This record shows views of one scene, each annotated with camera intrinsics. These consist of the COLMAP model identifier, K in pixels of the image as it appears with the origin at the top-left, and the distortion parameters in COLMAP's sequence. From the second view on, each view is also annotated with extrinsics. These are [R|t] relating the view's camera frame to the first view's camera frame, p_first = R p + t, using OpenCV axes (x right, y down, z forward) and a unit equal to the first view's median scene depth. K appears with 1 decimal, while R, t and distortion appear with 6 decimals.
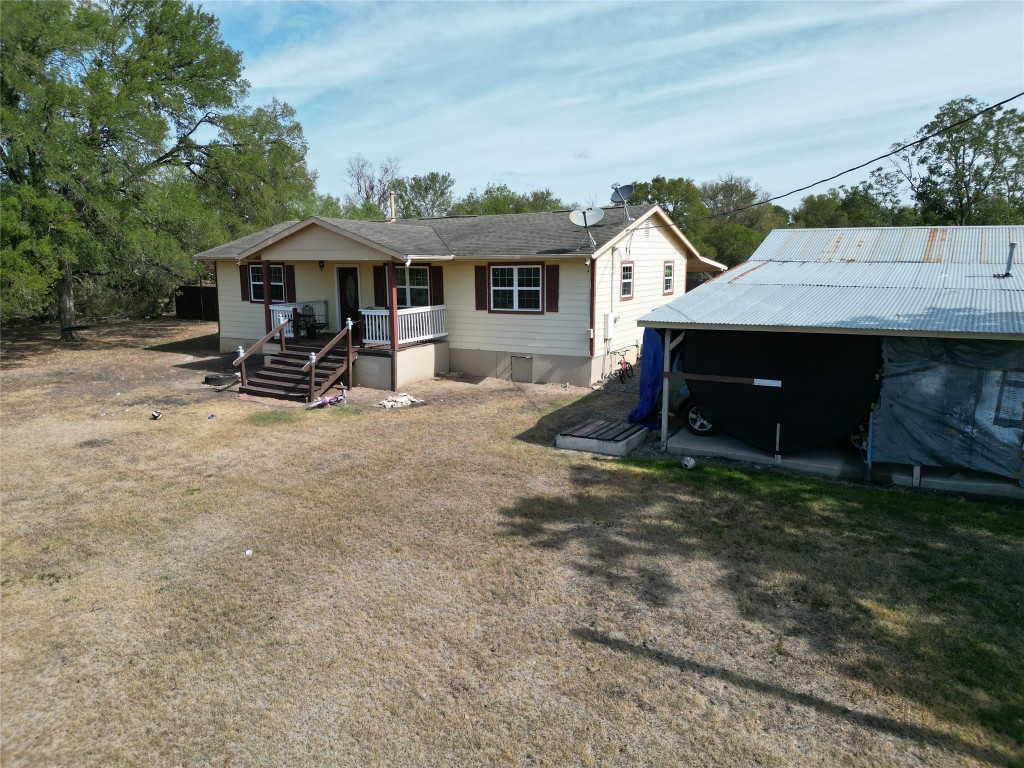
lens RADIAL K [[739.3, 0, 538.1], [0, 739.3, 386.8], [0, 0, 1]] dist [0.002171, 0.002072]
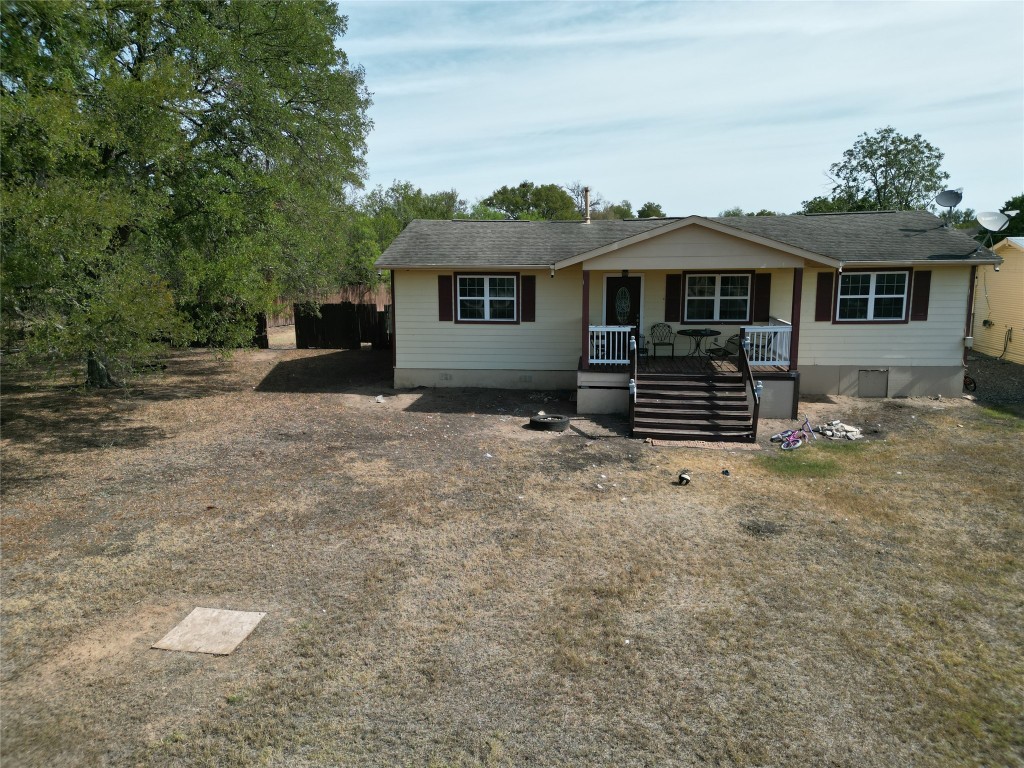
lens RADIAL K [[737.0, 0, 506.3], [0, 737.0, 384.9], [0, 0, 1]] dist [0.003636, 0.001003]
pose [[0.922993, -0.069375, 0.378512, -0.776867], [0.073582, 0.997283, 0.003357, -0.058070], [-0.377717, 0.024754, 0.925590, 0.315665]]
